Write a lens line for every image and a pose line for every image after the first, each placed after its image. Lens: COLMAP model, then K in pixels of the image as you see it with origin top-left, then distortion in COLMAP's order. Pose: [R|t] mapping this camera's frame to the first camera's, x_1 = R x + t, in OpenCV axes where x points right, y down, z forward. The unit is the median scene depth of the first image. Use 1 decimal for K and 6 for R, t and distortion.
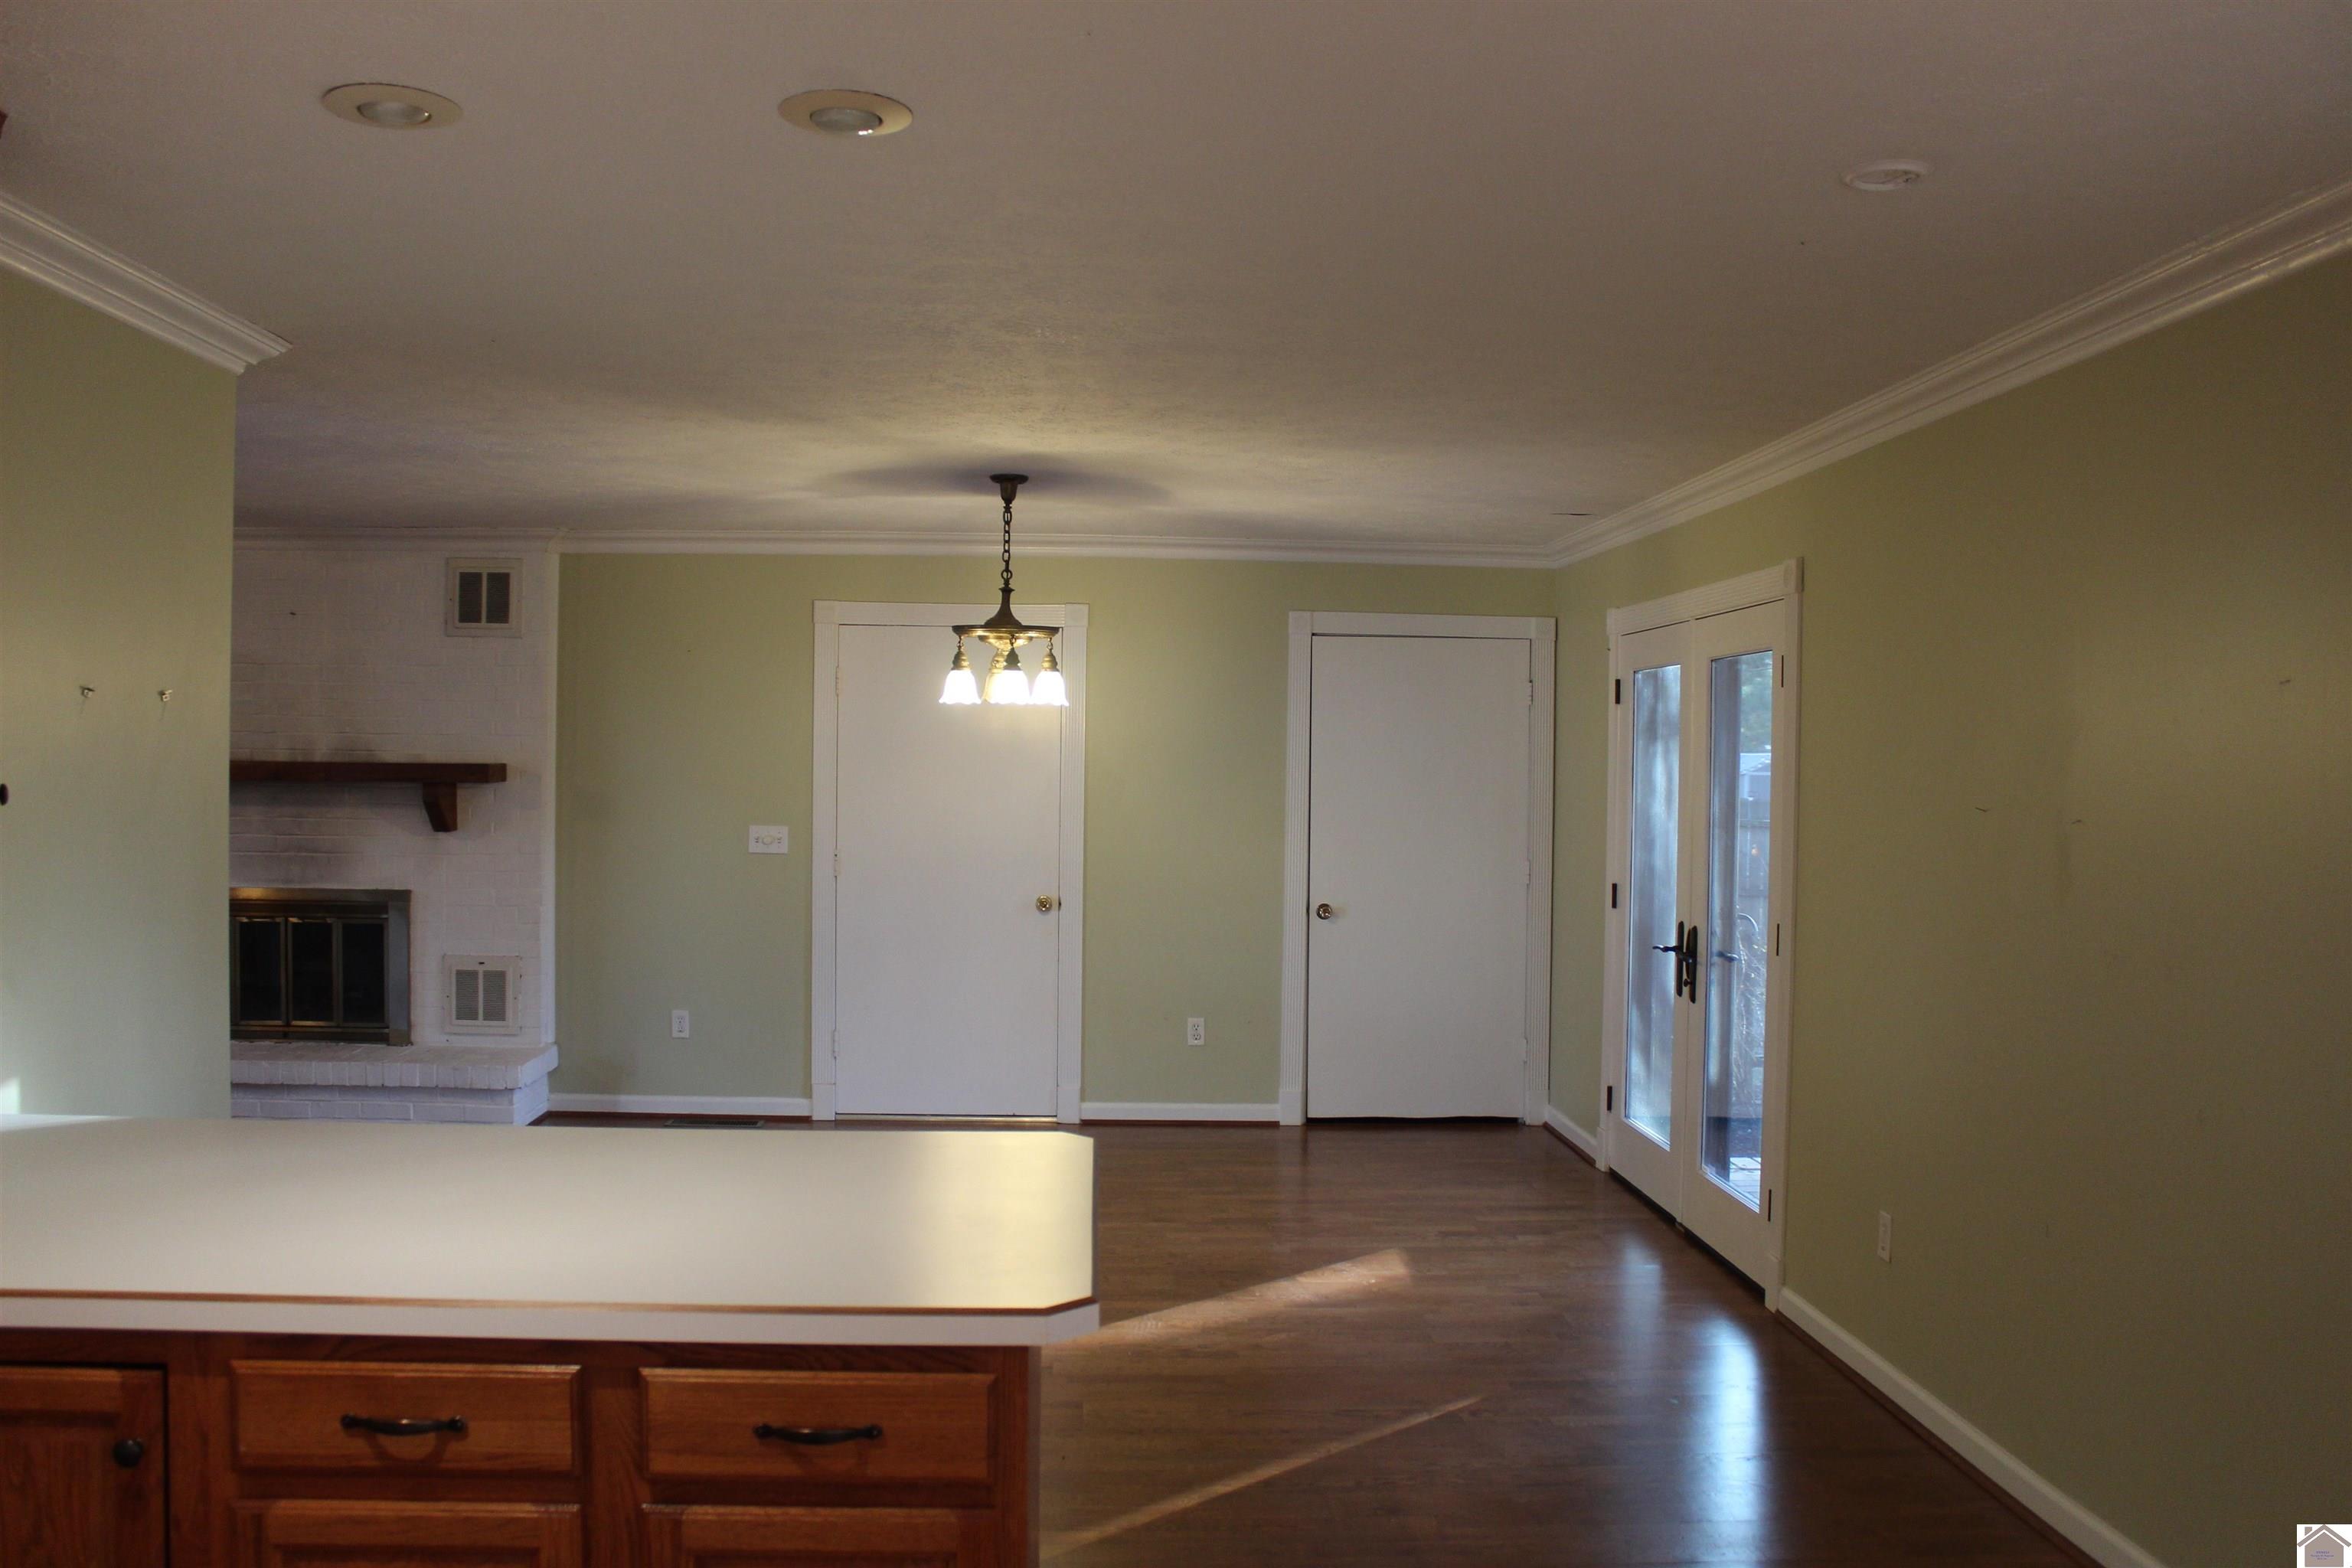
lens RADIAL K [[1970.2, 0, 1177.1], [0, 1970.2, 798.0], [0, 0, 1]] dist [-0.129649, 0.086418]
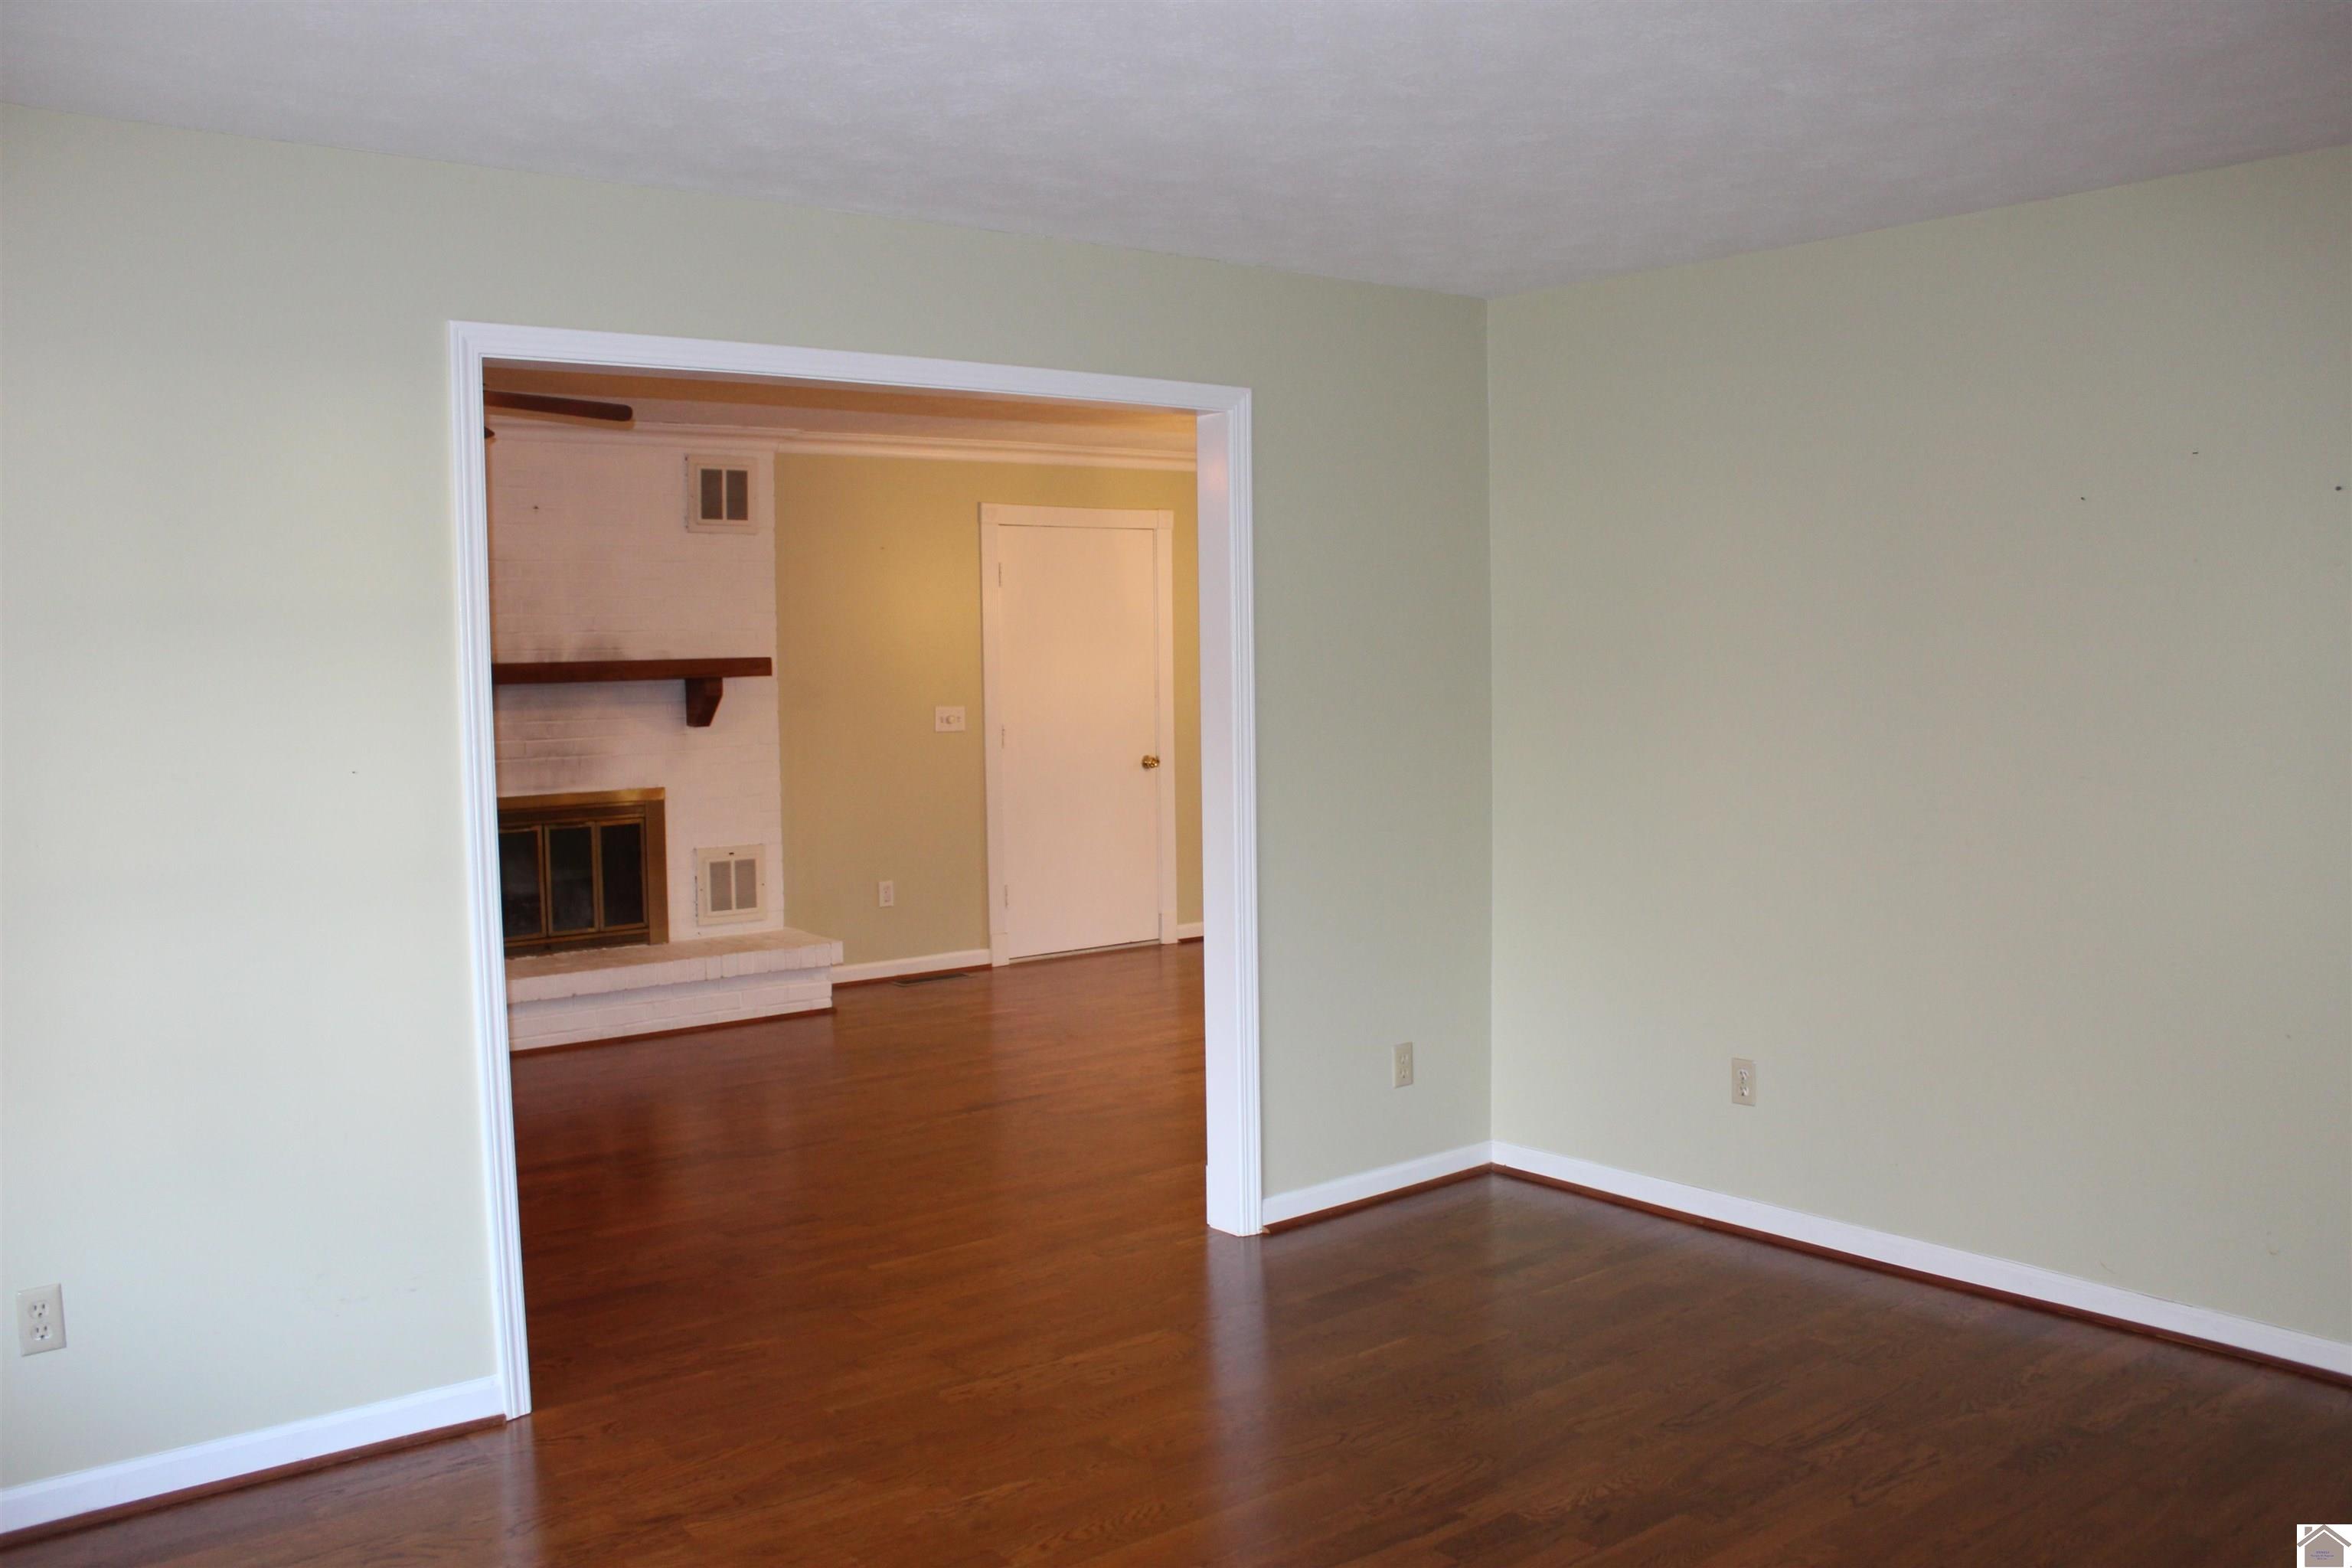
lens RADIAL K [[1970.2, 0, 1192.0], [0, 1970.2, 785.7], [0, 0, 1]] dist [-0.129649, 0.086418]
pose [[0.808326, -0.070283, 0.584525, -0.816500], [0.042881, 0.997240, 0.060608, -0.002768], [-0.587171, -0.023926, 0.809109, 0.025478]]
